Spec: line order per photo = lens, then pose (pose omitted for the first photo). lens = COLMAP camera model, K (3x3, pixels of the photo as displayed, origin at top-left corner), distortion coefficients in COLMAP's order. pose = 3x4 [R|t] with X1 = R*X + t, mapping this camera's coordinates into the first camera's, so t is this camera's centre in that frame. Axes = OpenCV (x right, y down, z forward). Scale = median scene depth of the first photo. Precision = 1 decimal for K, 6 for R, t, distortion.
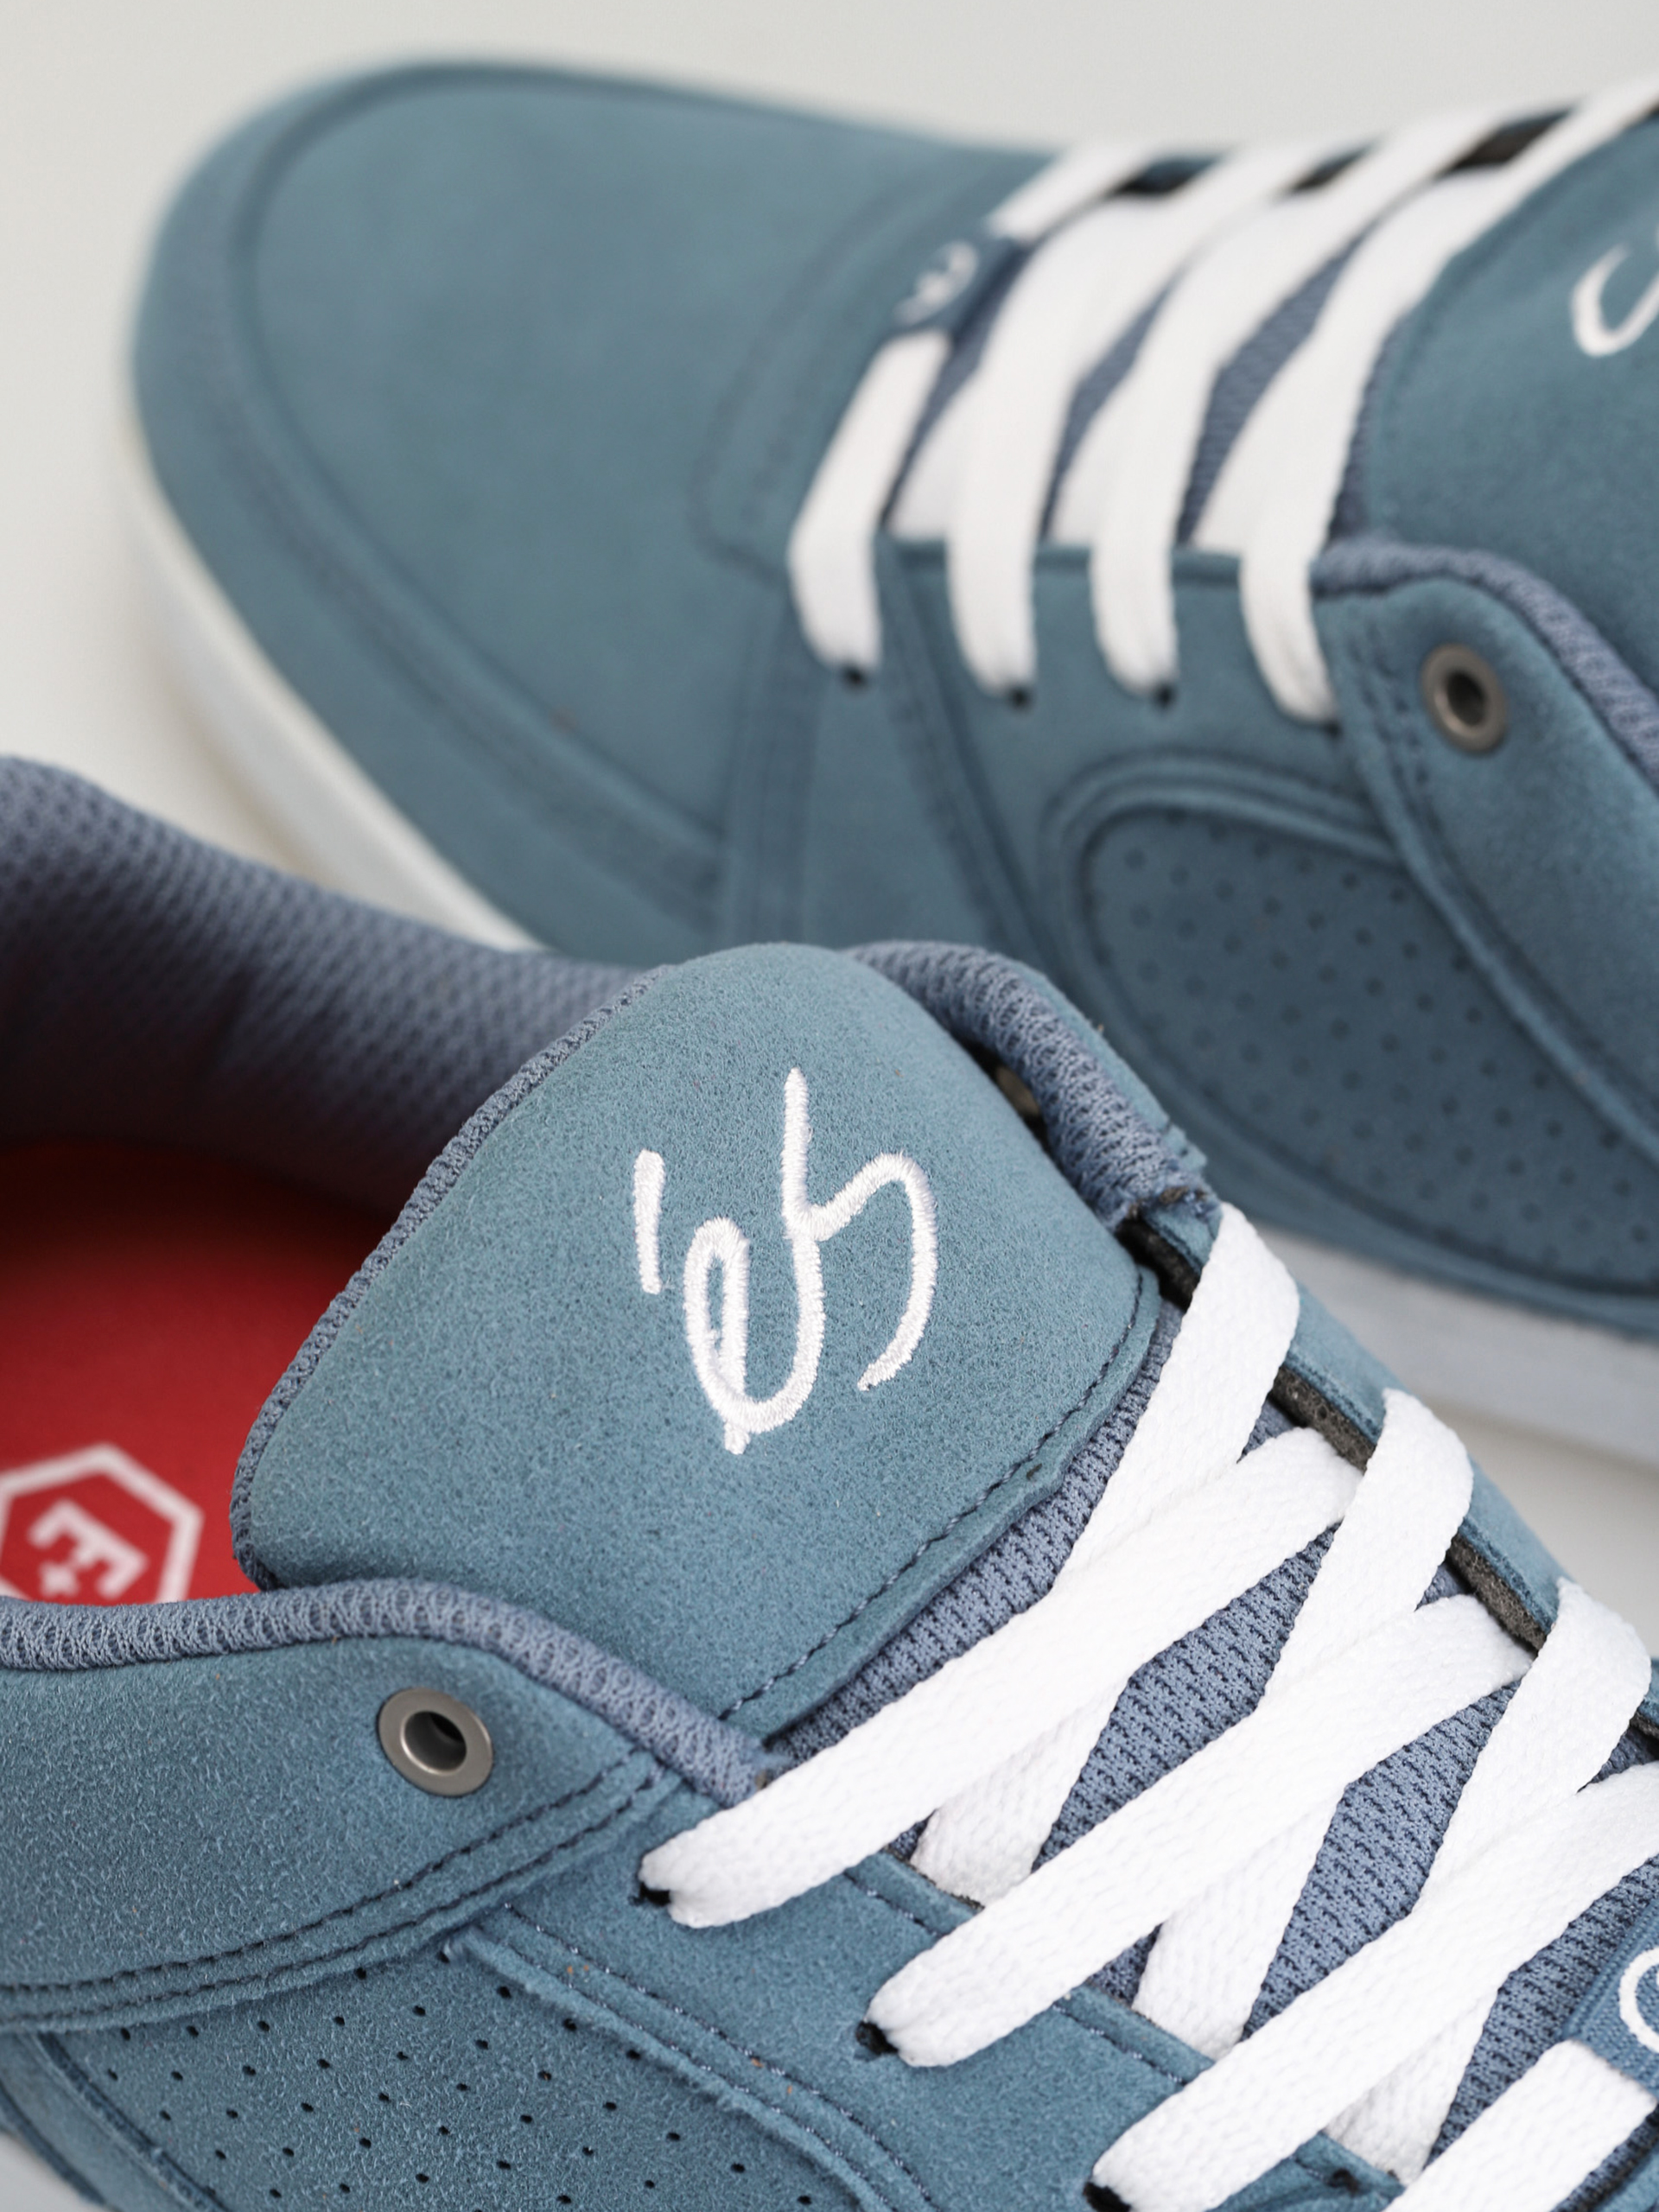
lens RADIAL K [[7441.1, 0, 829.5], [0, 7441.1, 1106.0], [0, 0, 1]] dist [0.049485, 0.663612]
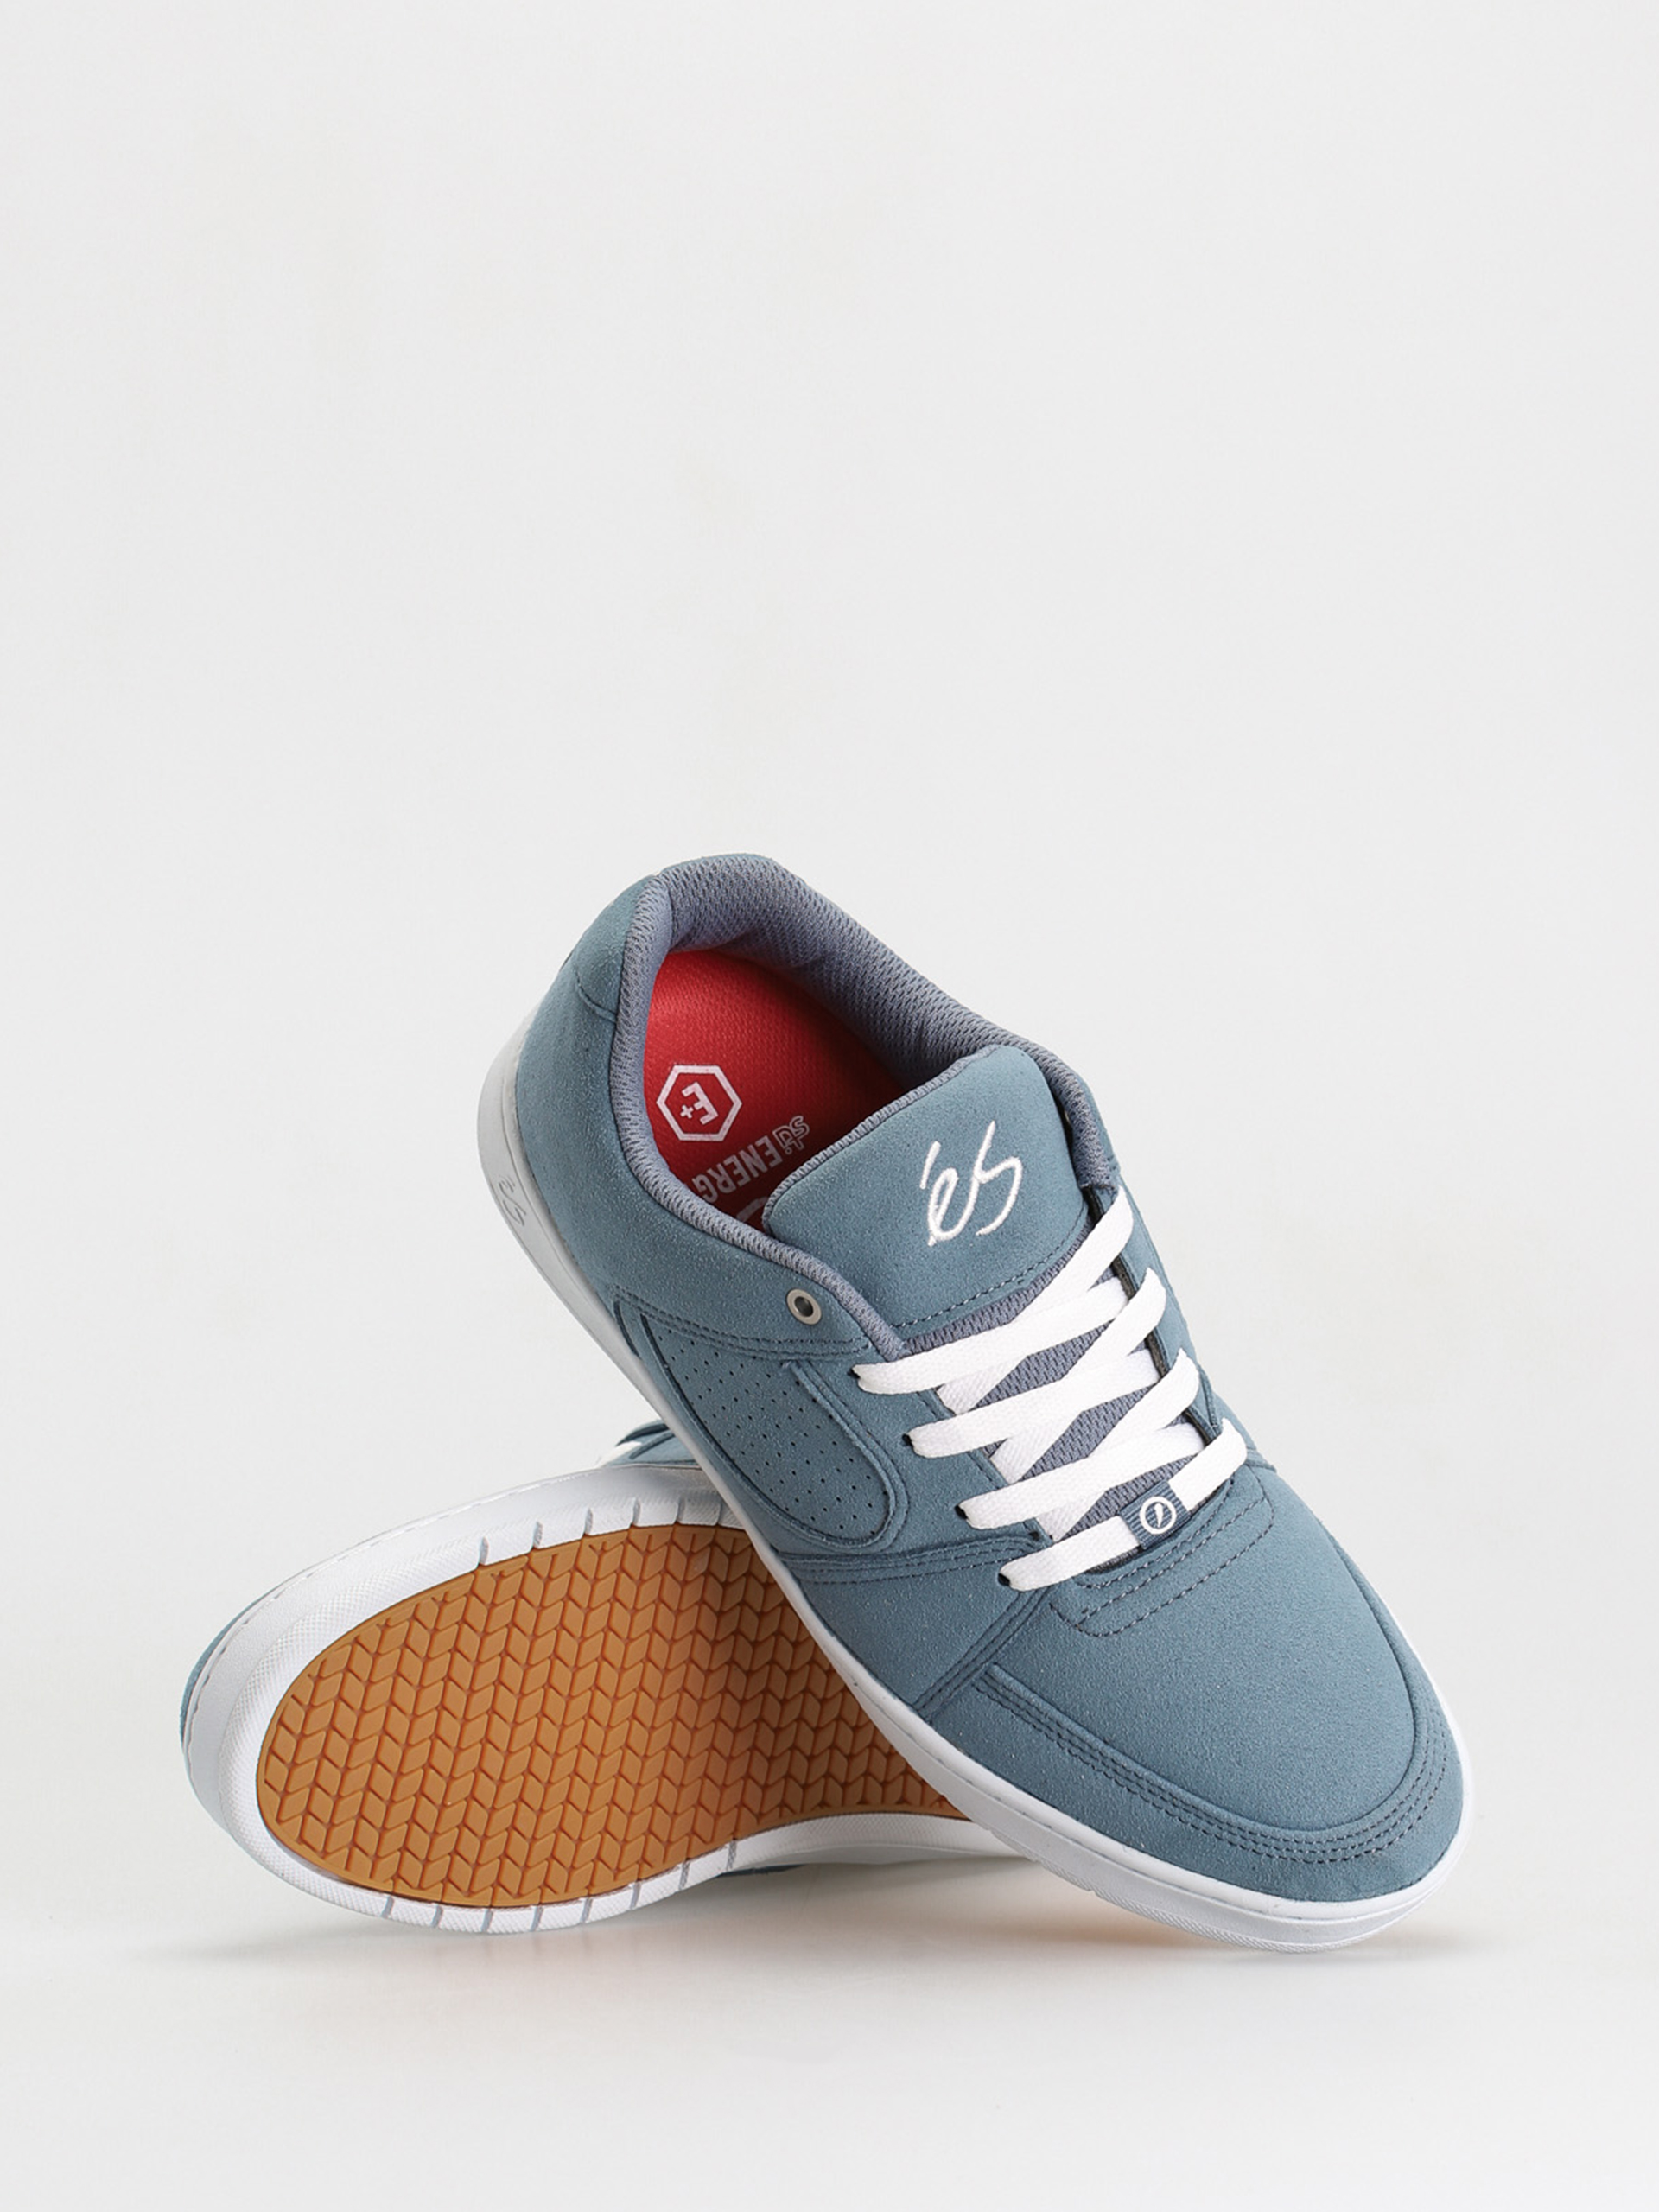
lens RADIAL K [[7441.1, 0, 829.5], [0, 7441.1, 1106.0], [0, 0, 1]] dist [0.049485, 0.663612]
pose [[0.941321, 0.334512, 0.044897, -0.205287], [-0.333086, 0.899251, 0.283553, -0.845878], [0.054478, -0.281869, 0.957905, -1.871340]]
